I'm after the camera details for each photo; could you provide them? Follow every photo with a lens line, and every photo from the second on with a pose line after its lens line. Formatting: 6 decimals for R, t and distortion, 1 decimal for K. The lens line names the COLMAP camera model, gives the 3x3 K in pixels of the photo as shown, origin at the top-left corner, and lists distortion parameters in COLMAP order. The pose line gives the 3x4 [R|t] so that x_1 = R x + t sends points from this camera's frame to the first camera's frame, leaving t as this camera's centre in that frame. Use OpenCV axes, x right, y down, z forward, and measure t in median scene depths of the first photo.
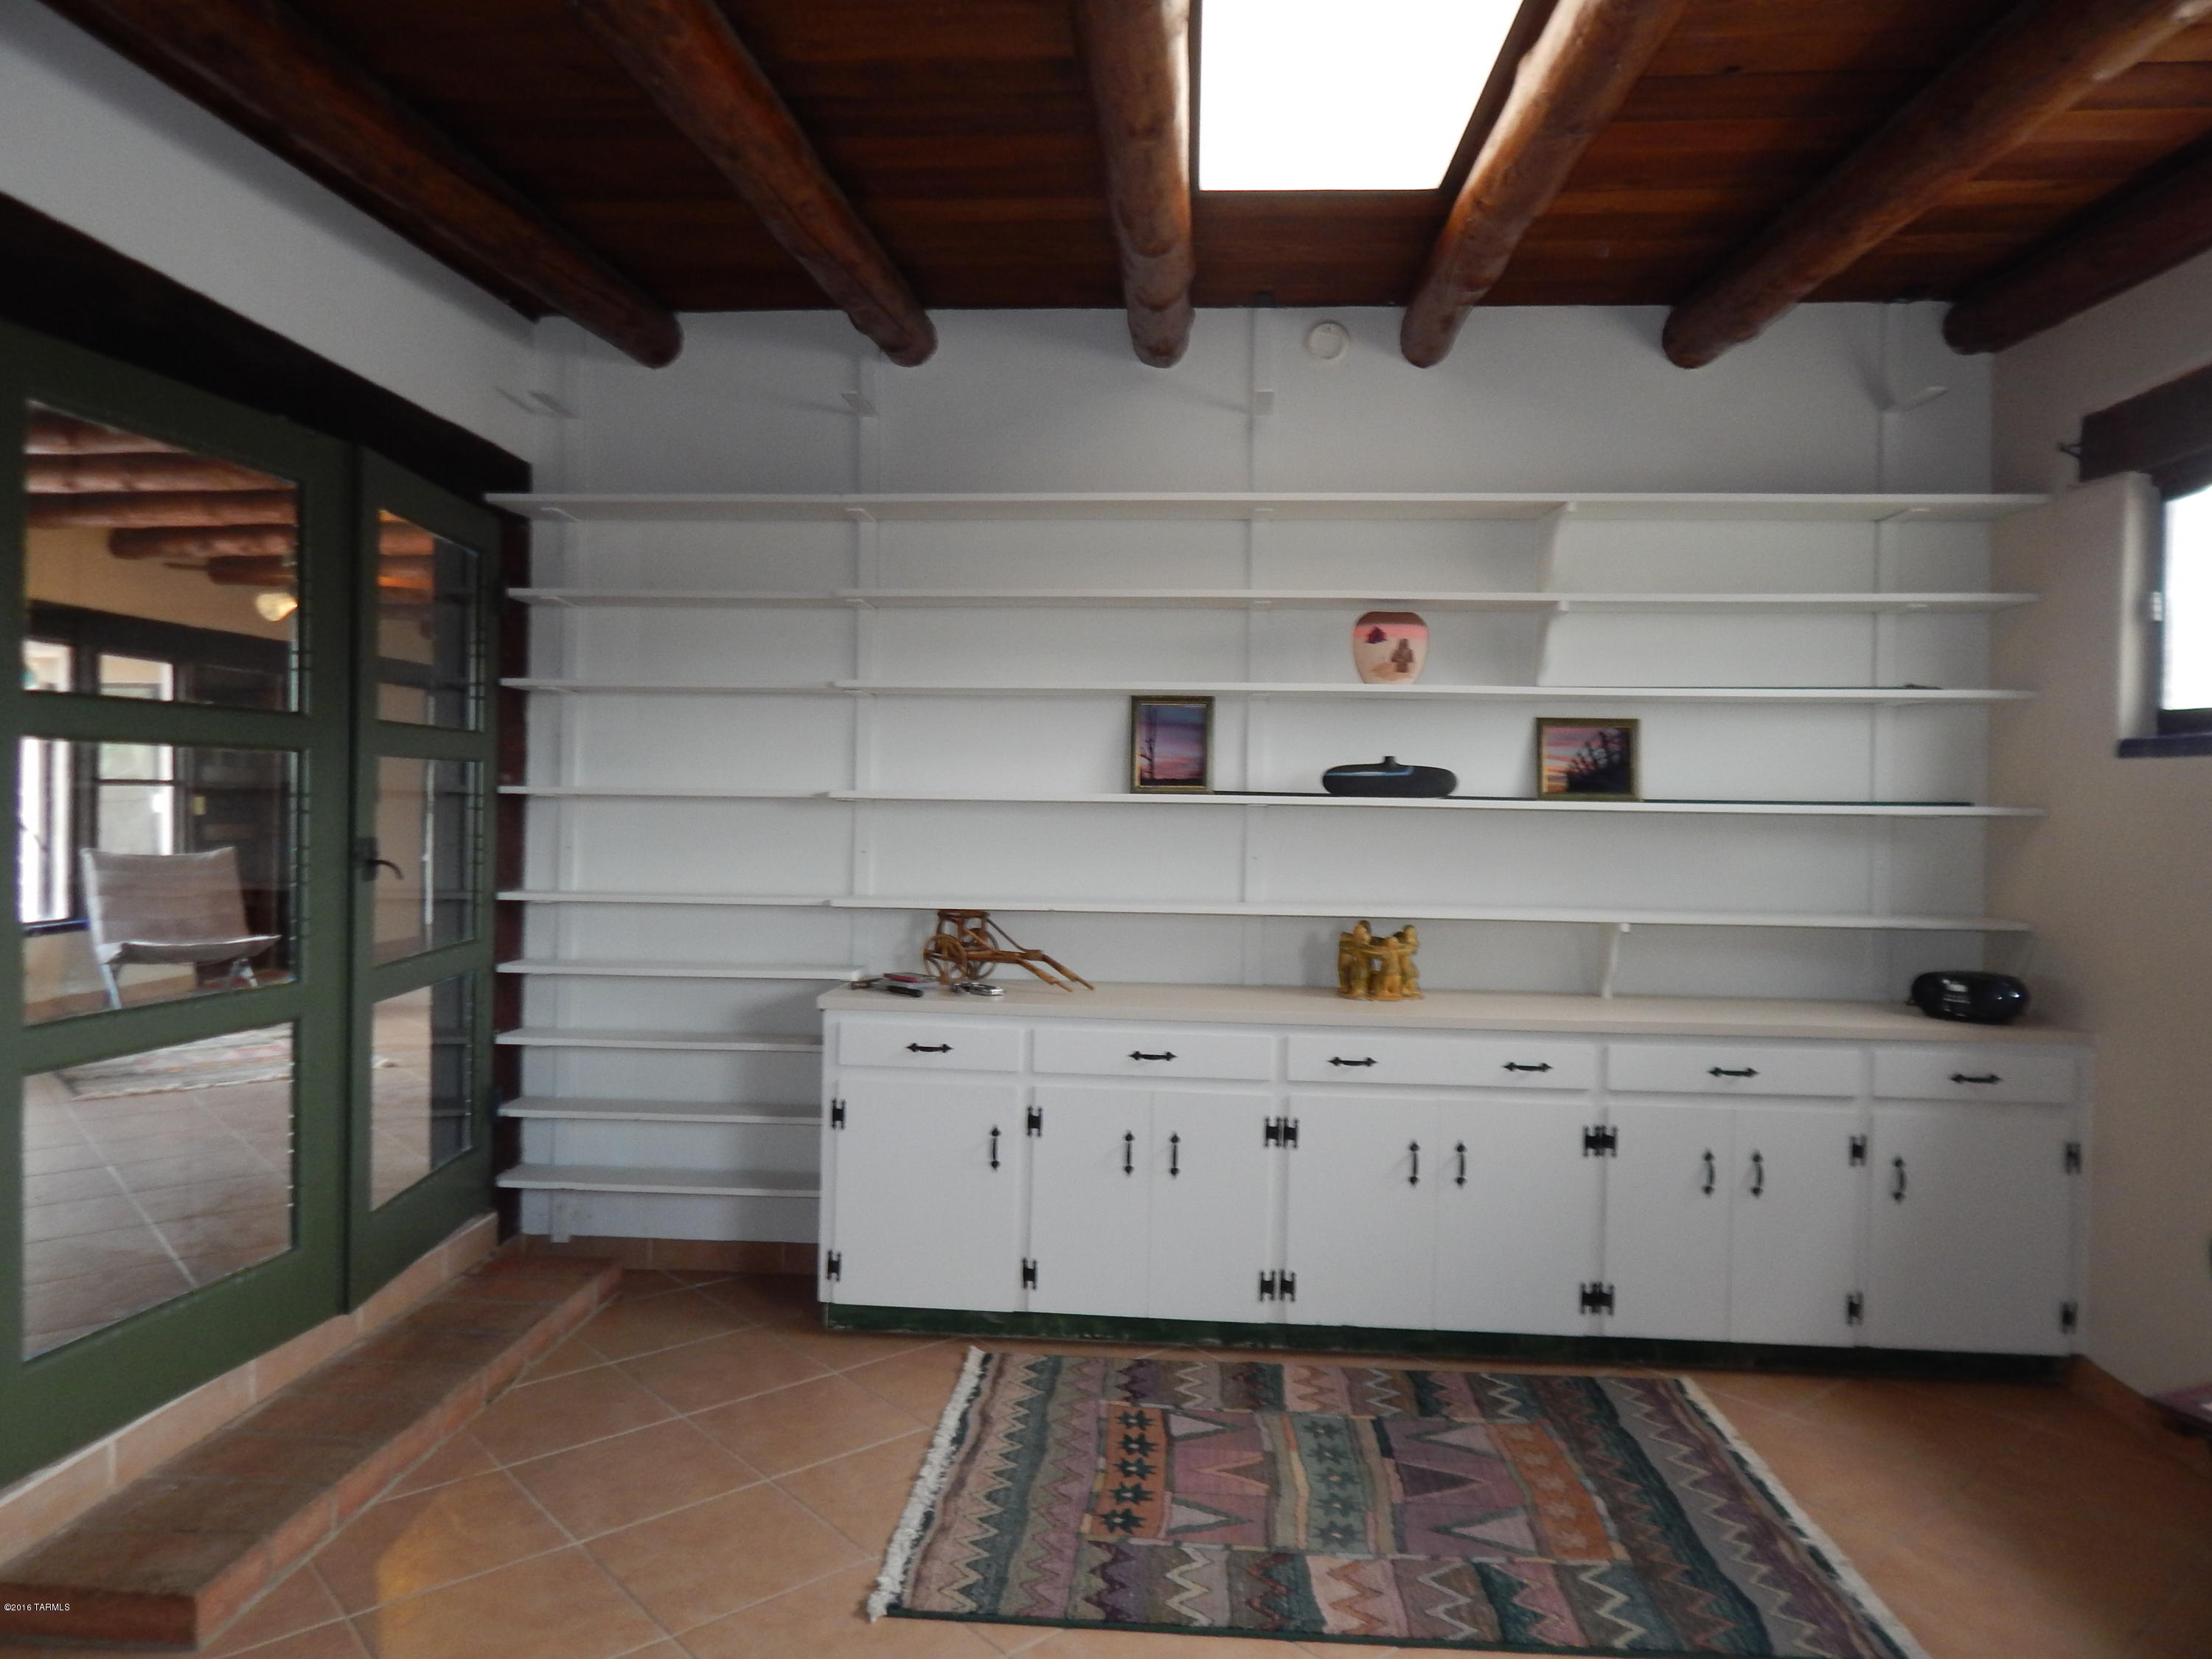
lens RADIAL K [[1460.7, 0, 1109.6], [0, 1460.7, 819.9], [0, 0, 1]] dist [0.008406, 0.003388]
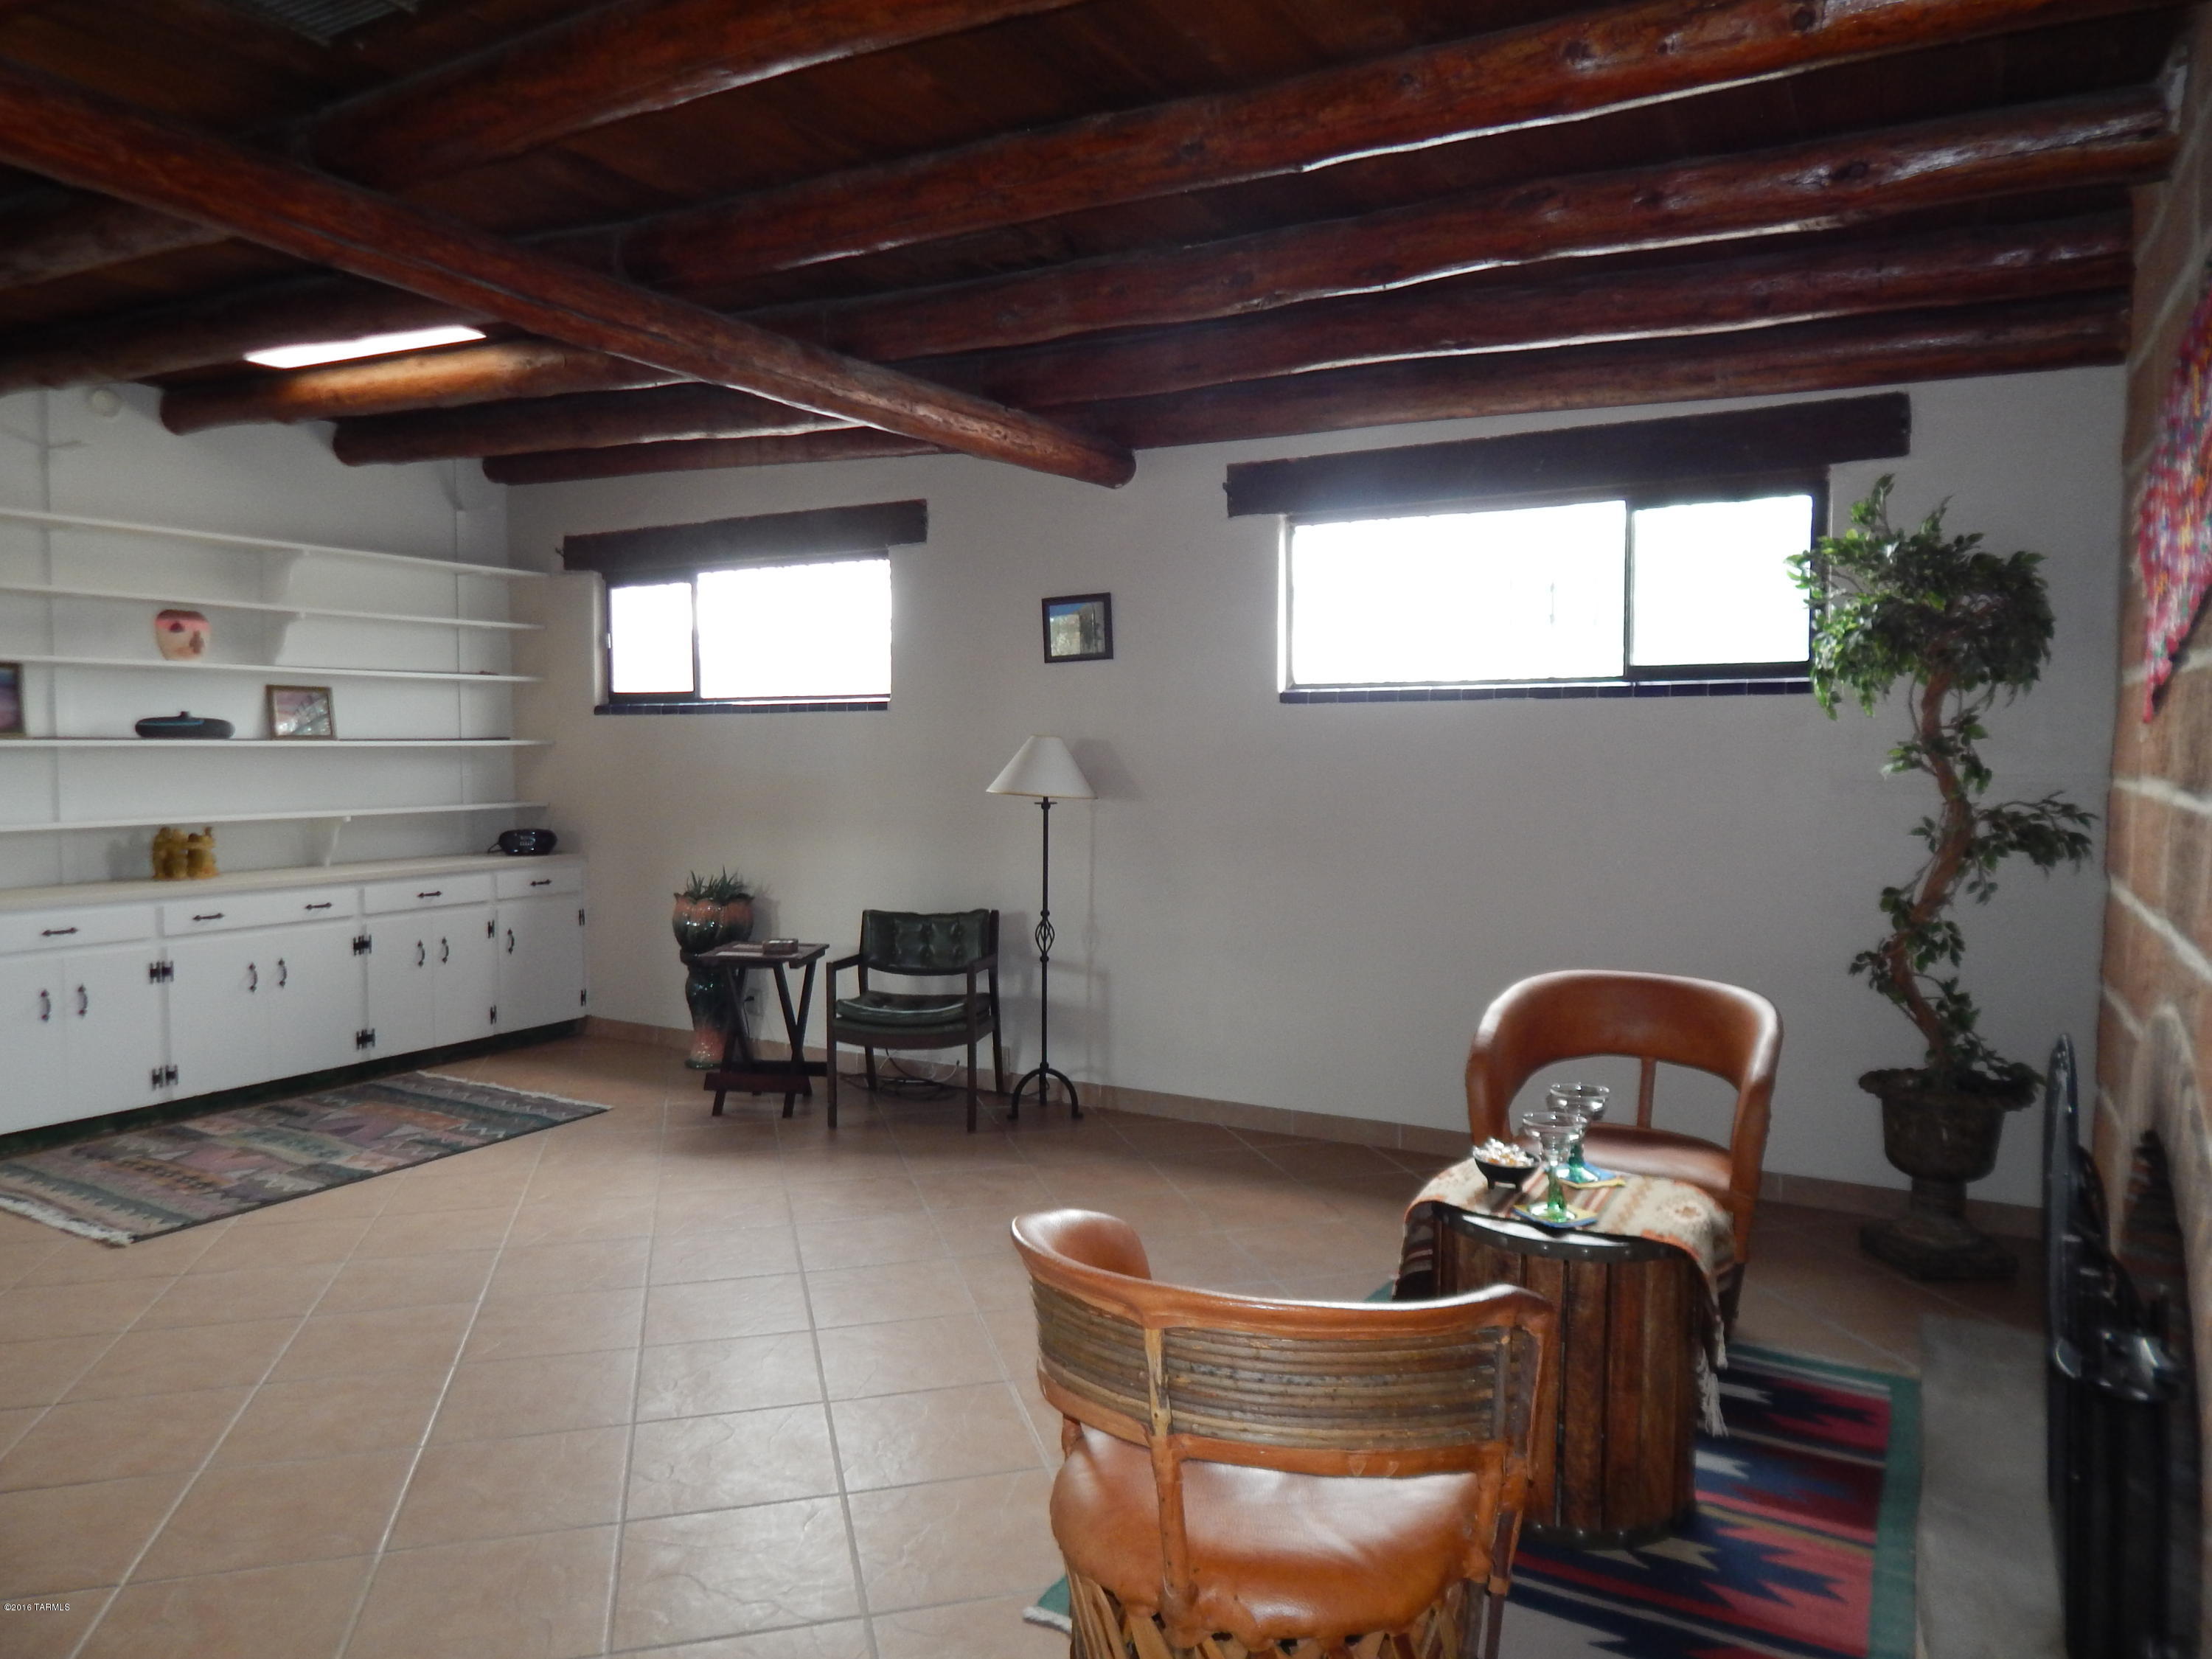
lens RADIAL K [[1460.7, 0, 1109.6], [0, 1460.7, 819.9], [0, 0, 1]] dist [0.008406, 0.003388]
pose [[0.440810, -0.065766, 0.895188, -0.759202], [0.019060, 0.997773, 0.063917, -0.012555], [-0.897398, -0.011113, 0.441082, -0.488027]]
